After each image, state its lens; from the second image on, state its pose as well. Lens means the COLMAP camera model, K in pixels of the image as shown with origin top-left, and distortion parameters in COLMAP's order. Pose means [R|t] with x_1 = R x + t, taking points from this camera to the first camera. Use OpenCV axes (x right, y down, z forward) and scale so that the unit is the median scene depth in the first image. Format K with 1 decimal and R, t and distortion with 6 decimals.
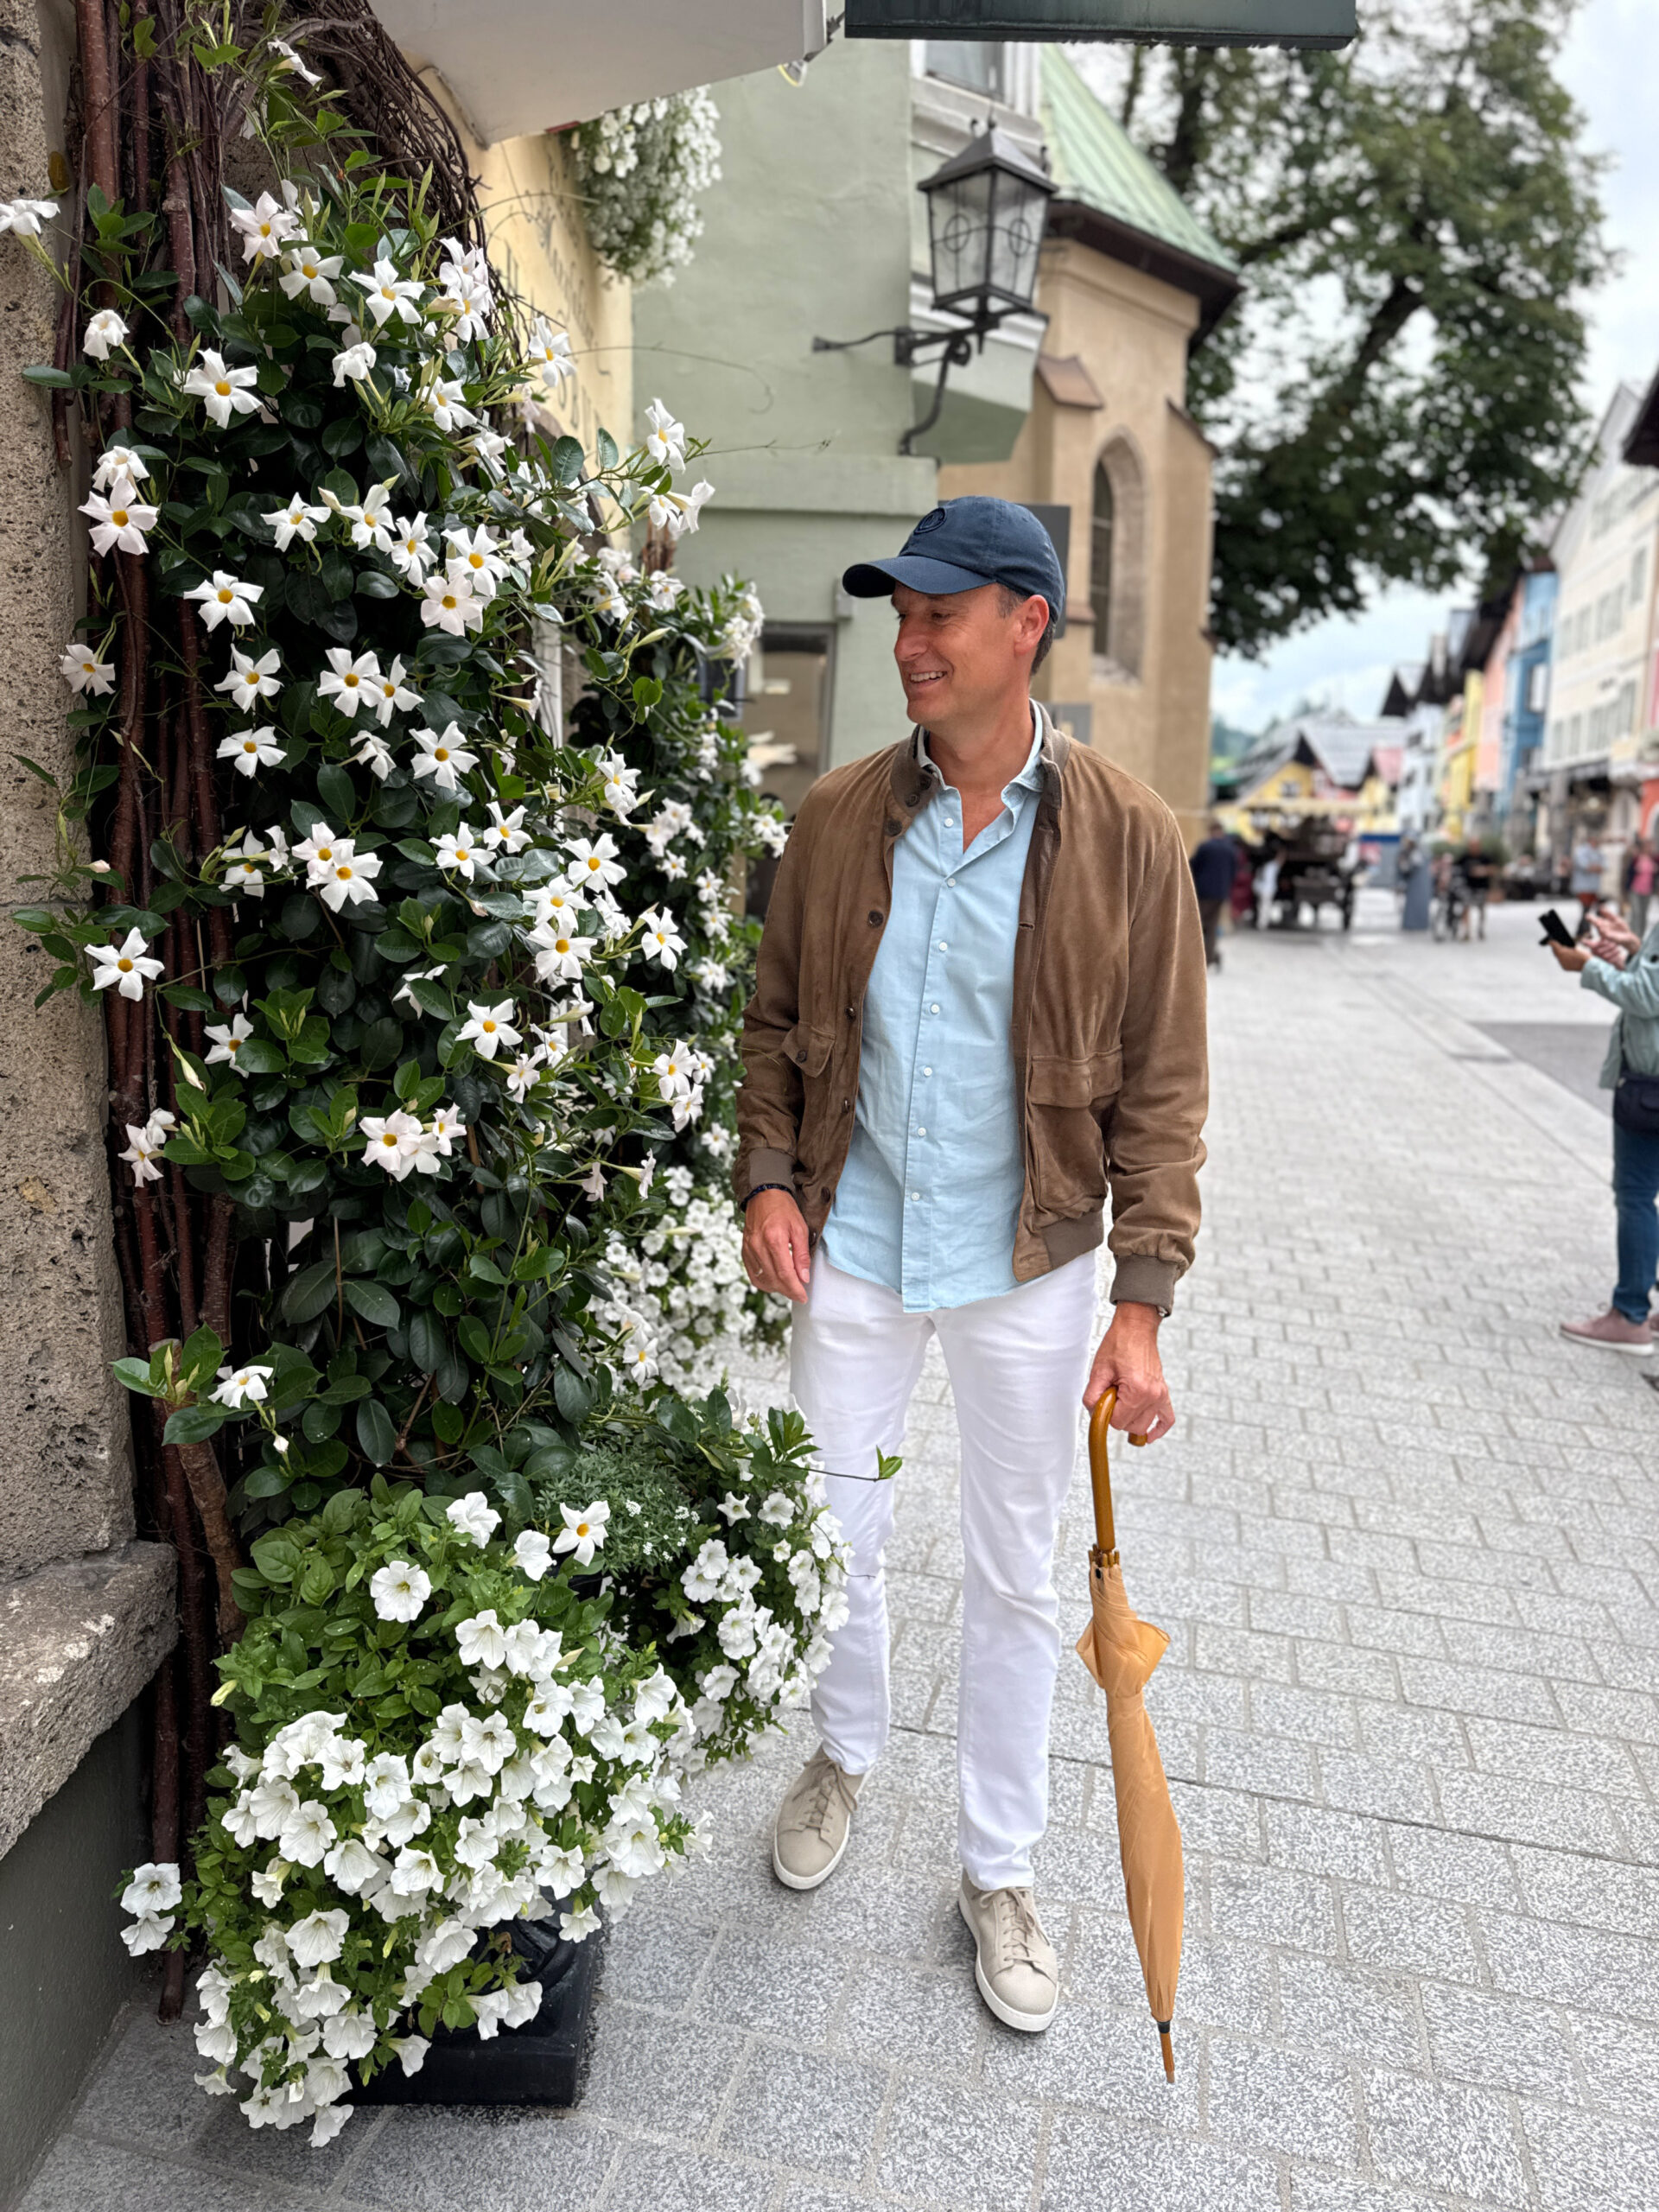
lens RADIAL K [[1572.5, 0, 829.8], [0, 1572.5, 1099.3], [0, 0, 1]] dist [0.016094, -0.016791]
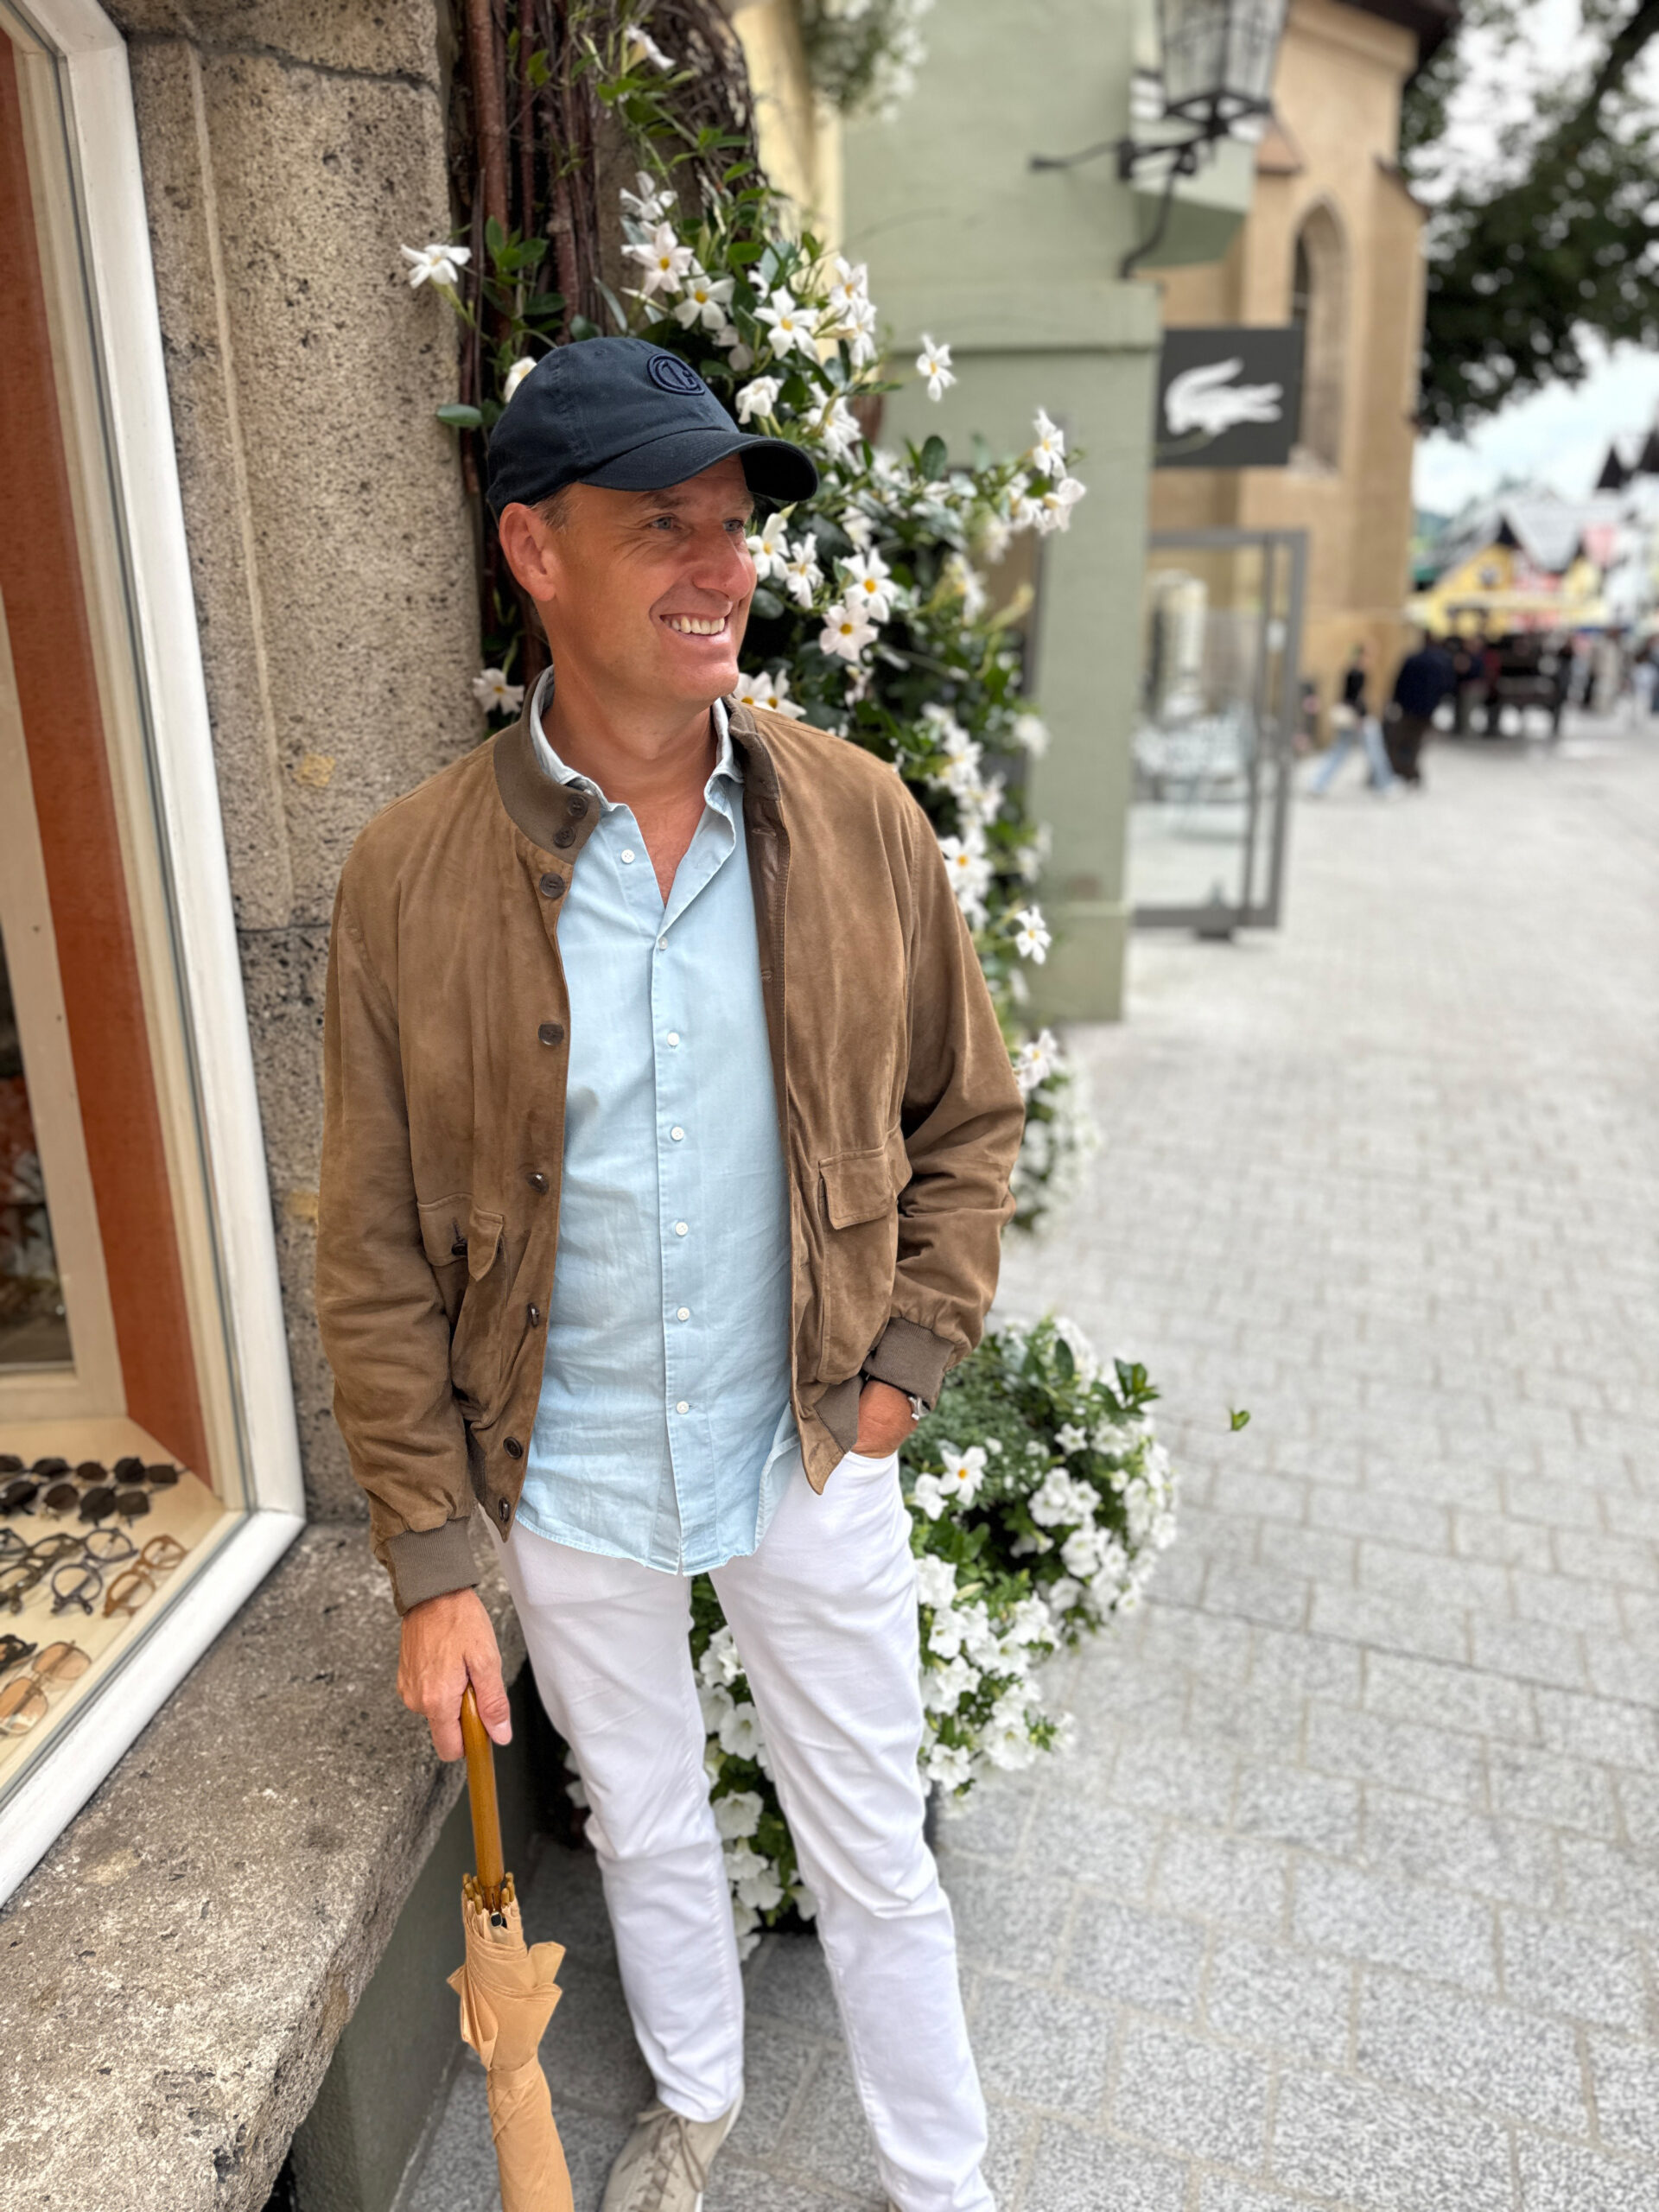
lens RADIAL K [[1572.5, 0, 820.4], [0, 1572.5, 1100.9], [0, 0, 1]] dist [0.016094, -0.016791]
pose [[0.994411, -0.000593, -0.105581, -0.119395], [0.013035, 0.993024, 0.117187, -0.101683], [0.104775, -0.117908, 0.987482, -0.064615]]
